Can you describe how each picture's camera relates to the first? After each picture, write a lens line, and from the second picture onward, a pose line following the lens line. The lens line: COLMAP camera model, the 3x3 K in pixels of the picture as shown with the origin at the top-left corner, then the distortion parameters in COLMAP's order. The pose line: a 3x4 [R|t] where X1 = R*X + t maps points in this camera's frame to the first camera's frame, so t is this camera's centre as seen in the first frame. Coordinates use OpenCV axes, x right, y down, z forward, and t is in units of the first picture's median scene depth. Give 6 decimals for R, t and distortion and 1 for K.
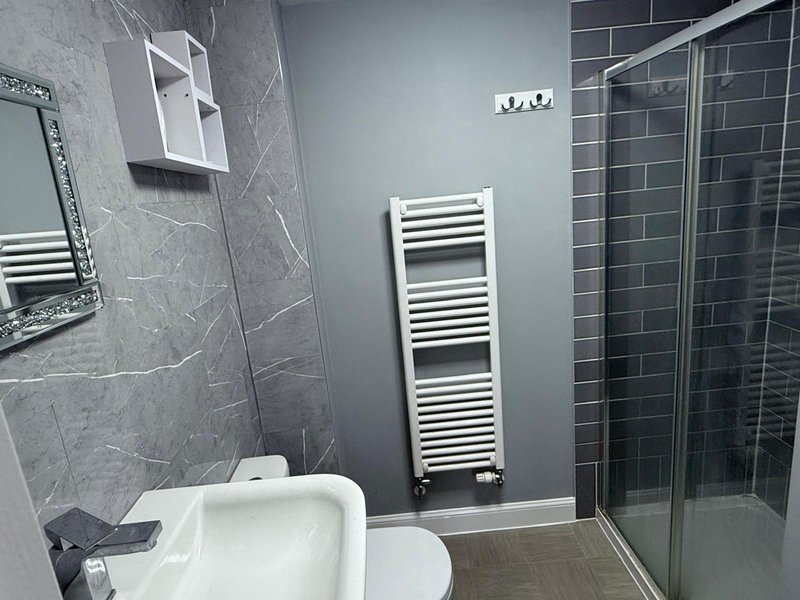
lens RADIAL K [[480.0, 0, 391.4], [0, 480.0, 298.5], [0, 0, 1]] dist [0.001010, 0.002530]
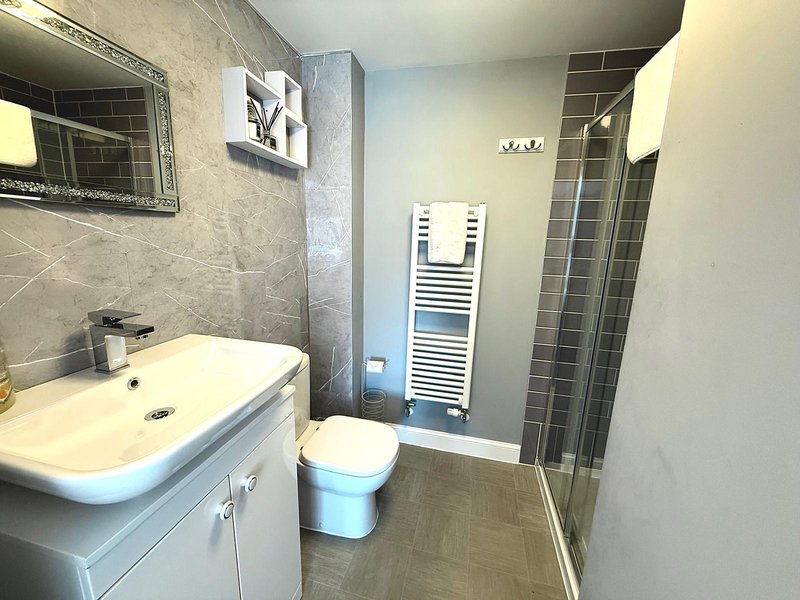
lens RADIAL K [[318.7, 0, 397.1], [0, 318.7, 299.6], [0, 0, 1]] dist [0.000113, -0.000240]
pose [[0.959124, 0.176153, -0.221474, 0.204771], [-0.180474, 0.983579, 0.000738, 0.085287], [0.217967, 0.039262, 0.975166, 0.045066]]
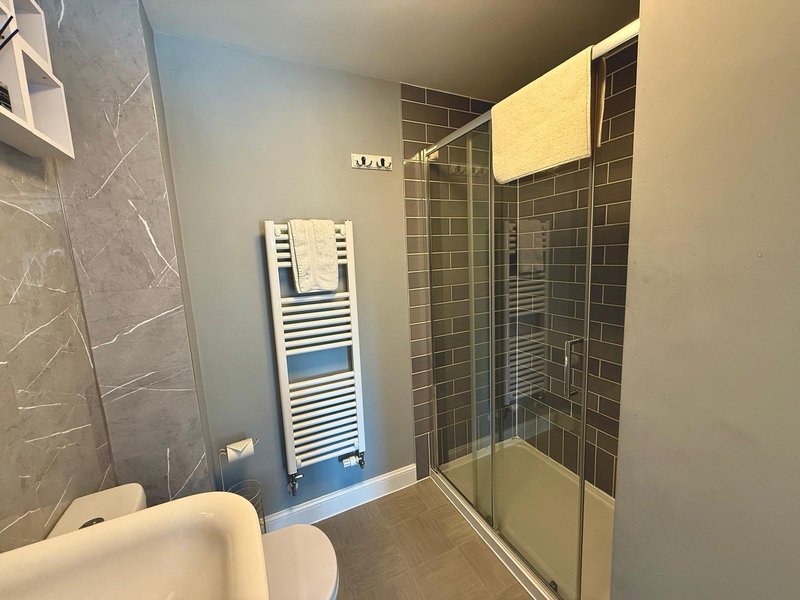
lens RADIAL K [[318.7, 0, 397.1], [0, 318.7, 299.6], [0, 0, 1]] dist [0.000113, -0.000240]
pose [[0.908882, -0.002456, 0.417047, -0.032765], [0.054276, 0.992175, -0.112442, 0.073330], [-0.413507, 0.124833, 0.901903, 0.201677]]
